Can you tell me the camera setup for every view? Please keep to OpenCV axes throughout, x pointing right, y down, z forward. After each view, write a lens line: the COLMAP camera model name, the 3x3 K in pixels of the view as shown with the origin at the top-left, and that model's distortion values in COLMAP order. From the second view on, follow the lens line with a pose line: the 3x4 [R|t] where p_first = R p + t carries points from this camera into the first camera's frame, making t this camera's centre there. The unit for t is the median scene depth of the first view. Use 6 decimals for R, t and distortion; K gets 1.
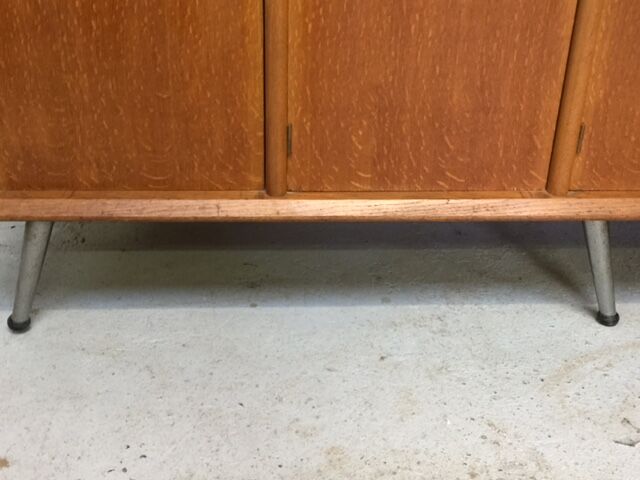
lens RADIAL K [[788.9, 0, 320.0], [0, 788.9, 240.0], [0, 0, 1]] dist [0.043626, 0.002532]
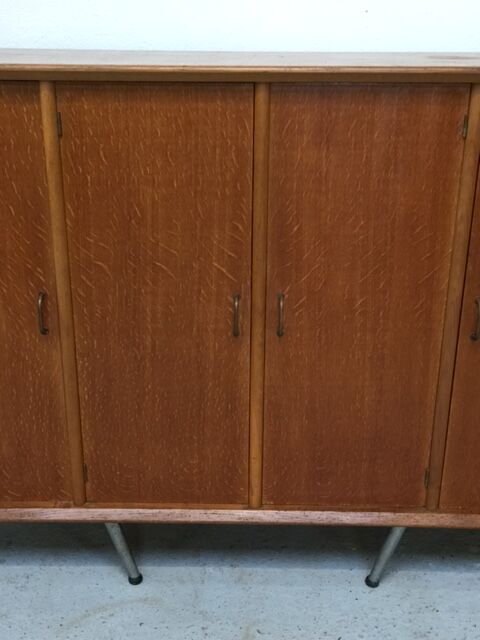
lens RADIAL K [[788.9, 0, 240.0], [0, 788.9, 320.0], [0, 0, 1]] dist [0.043626, 0.002532]
pose [[0.998067, 0.008396, -0.061581, 0.740327], [-0.014287, 0.995292, -0.095861, -0.287748], [0.060487, 0.096555, 0.993488, -0.626954]]
